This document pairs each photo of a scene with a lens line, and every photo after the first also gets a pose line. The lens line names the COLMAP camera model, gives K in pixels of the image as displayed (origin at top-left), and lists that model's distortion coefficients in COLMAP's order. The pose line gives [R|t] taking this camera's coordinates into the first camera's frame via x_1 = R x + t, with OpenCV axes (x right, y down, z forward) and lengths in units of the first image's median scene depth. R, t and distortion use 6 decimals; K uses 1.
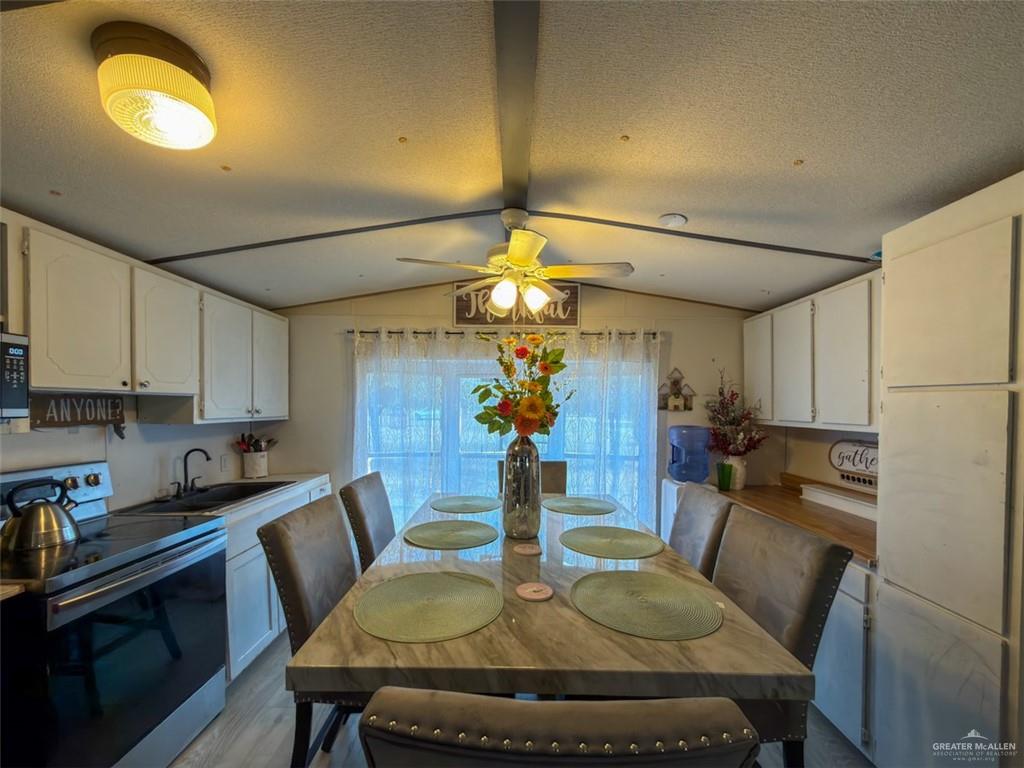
lens RADIAL K [[414.0, 0, 501.8], [0, 414.0, 411.0], [0, 0, 1]] dist [0.000913, -0.000347]
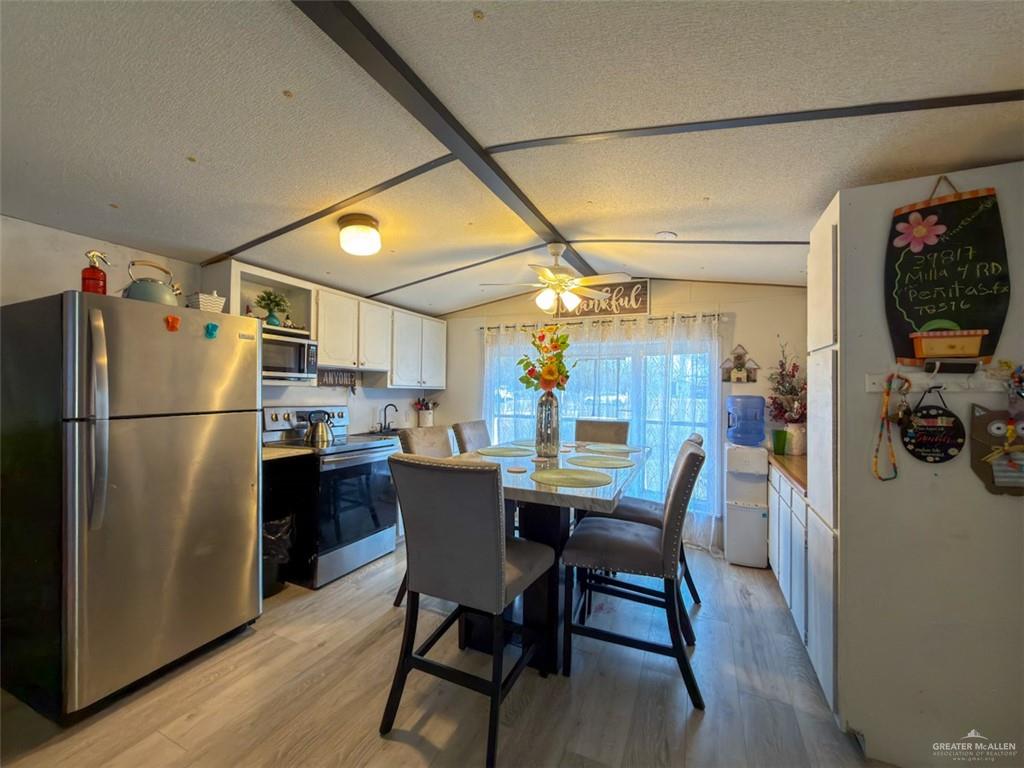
lens RADIAL K [[414.0, 0, 516.8], [0, 414.0, 389.6], [0, 0, 1]] dist [0.000913, -0.000347]
pose [[0.918910, 0.004069, -0.394446, 0.412240], [-0.012891, 0.999722, -0.019718, 0.064126], [0.394256, 0.023203, 0.918708, -0.351503]]
